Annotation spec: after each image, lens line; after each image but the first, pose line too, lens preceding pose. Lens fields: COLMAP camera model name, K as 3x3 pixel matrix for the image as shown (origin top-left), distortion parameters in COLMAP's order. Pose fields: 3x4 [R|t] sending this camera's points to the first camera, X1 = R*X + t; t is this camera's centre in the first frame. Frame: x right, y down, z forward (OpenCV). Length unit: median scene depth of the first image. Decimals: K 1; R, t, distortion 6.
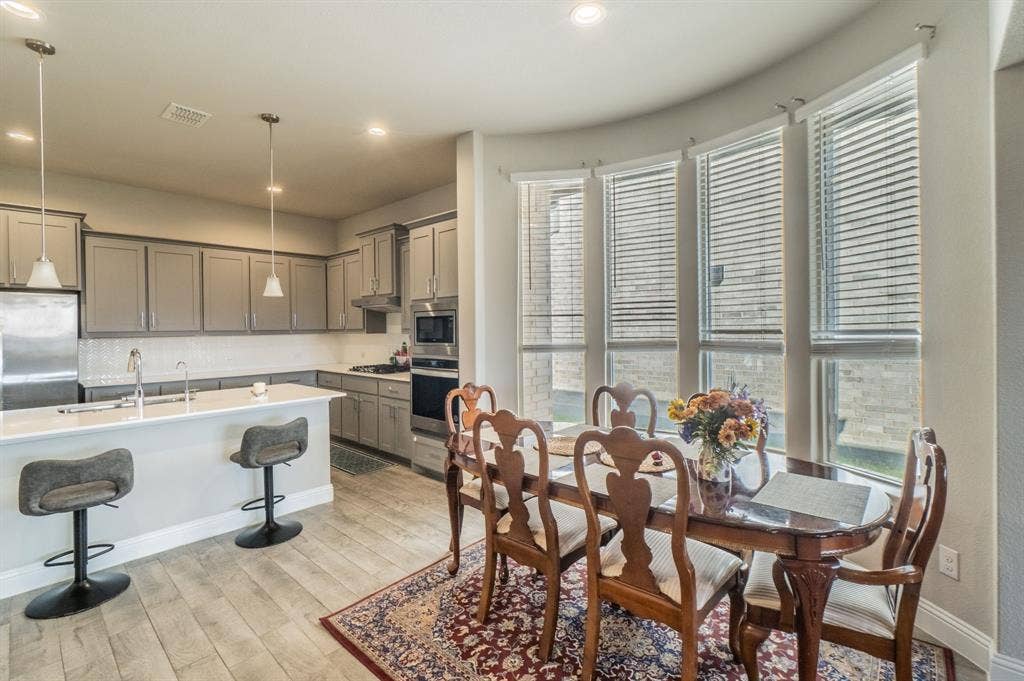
lens RADIAL K [[458.4, 0, 508.5], [0, 458.4, 338.2], [0, 0, 1]] dist [0.002995, -0.000350]
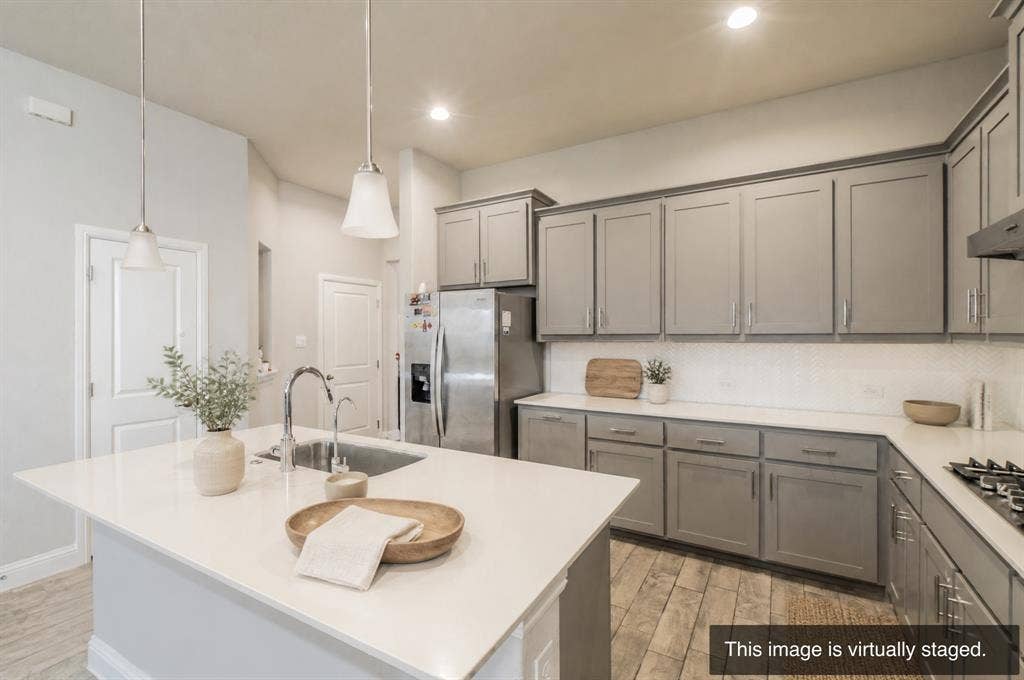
lens RADIAL K [[458.4, 0, 509.7], [0, 458.4, 336.0], [0, 0, 1]] dist [0.002995, -0.000350]
pose [[0.204845, 0.011925, -0.978722, -0.110960], [-0.021307, 0.999743, 0.007721, -0.014200], [0.978563, 0.019272, 0.205046, 0.672872]]
